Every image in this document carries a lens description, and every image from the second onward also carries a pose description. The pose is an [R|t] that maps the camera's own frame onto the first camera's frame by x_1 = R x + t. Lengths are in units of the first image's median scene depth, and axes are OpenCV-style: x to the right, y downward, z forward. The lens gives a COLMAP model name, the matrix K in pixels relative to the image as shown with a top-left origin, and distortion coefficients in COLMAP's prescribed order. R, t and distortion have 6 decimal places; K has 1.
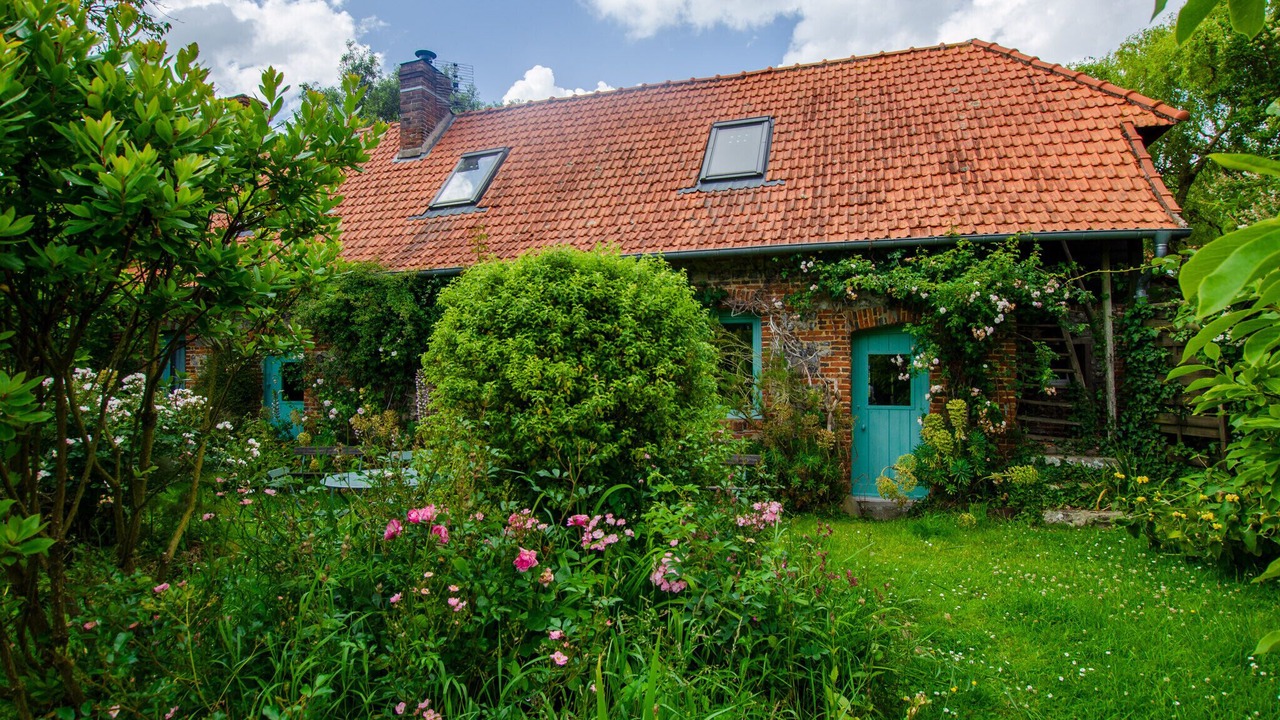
lens RADIAL K [[660.1, 0, 648.6], [0, 660.1, 359.3], [0, 0, 1]] dist [-0.017542, -0.000860]
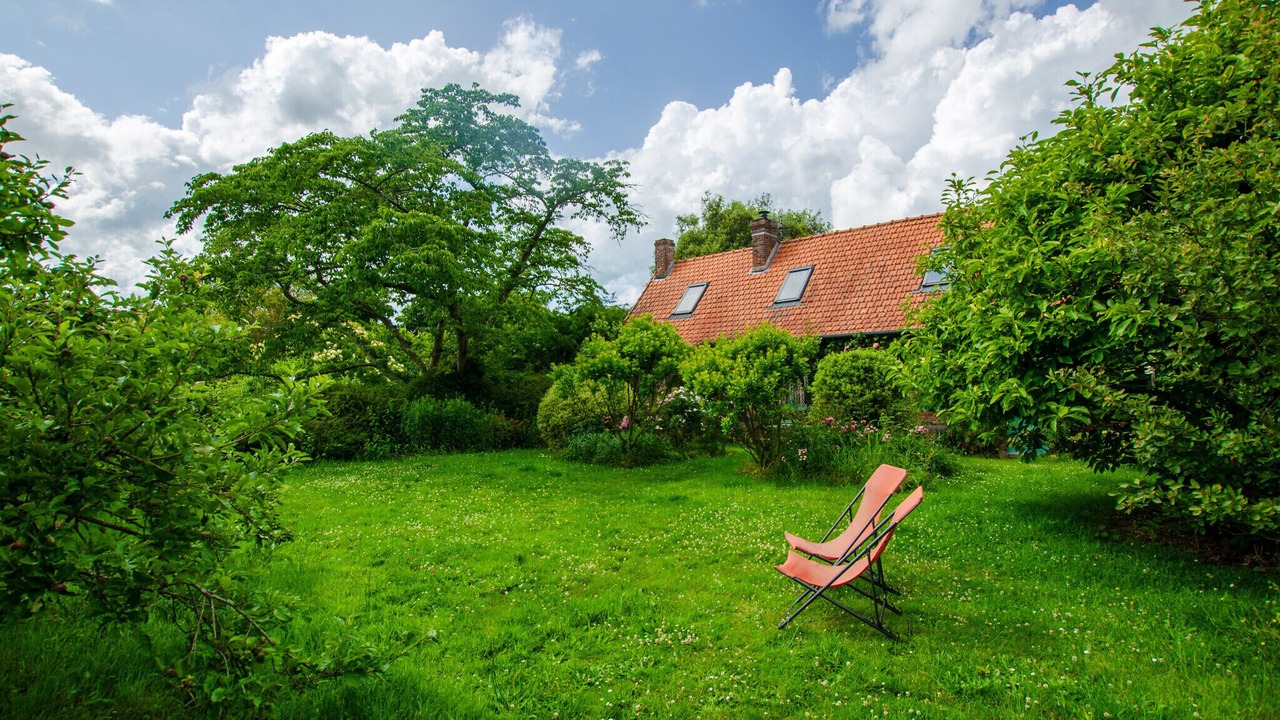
lens RADIAL K [[660.1, 0, 648.6], [0, 660.1, 364.0], [0, 0, 1]] dist [-0.017542, -0.000860]
pose [[0.921867, -0.018531, -0.387063, 0.081584], [0.013518, 0.999786, -0.015672, -0.027902], [0.387271, 0.009215, 0.921920, -1.052411]]
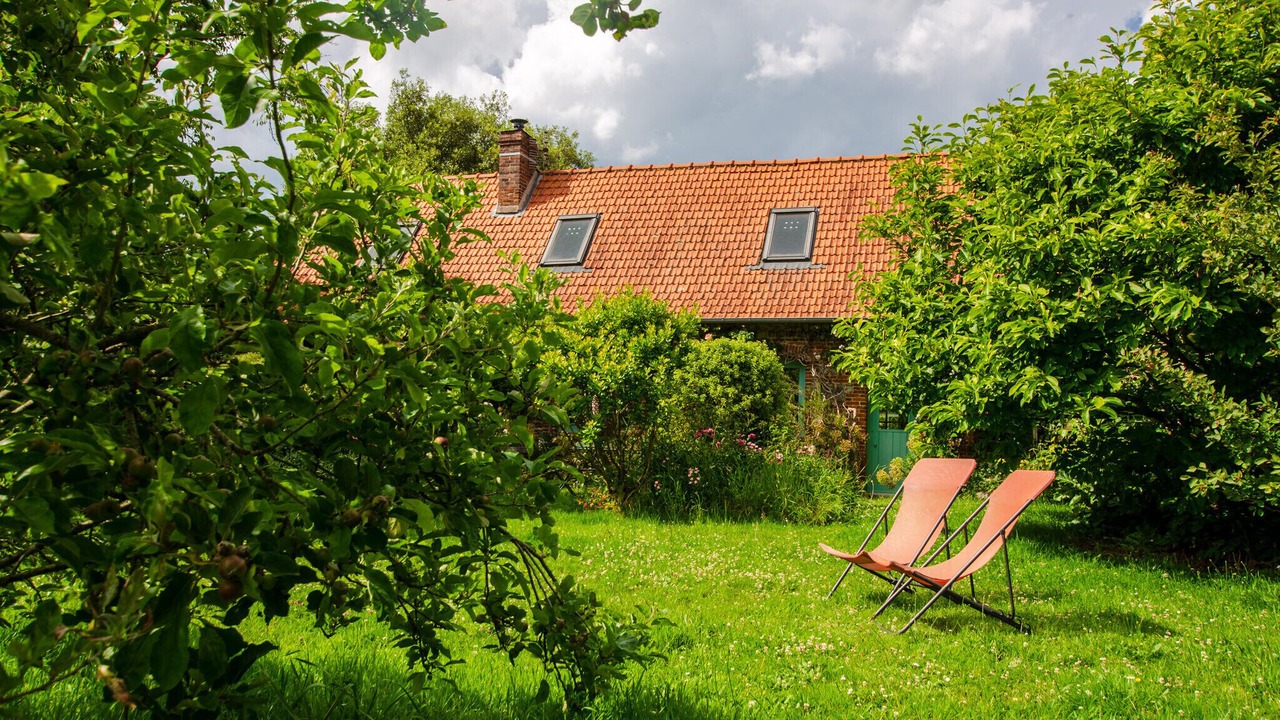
lens RADIAL K [[1151.3, 0, 643.5], [0, 1151.3, 355.1], [0, 0, 1]] dist [0.042884, 0.022001]
pose [[0.998667, 0.034459, 0.038434, -0.247696], [-0.032744, 0.998477, -0.044399, 0.033715], [-0.039905, 0.043081, 0.998274, -1.322451]]
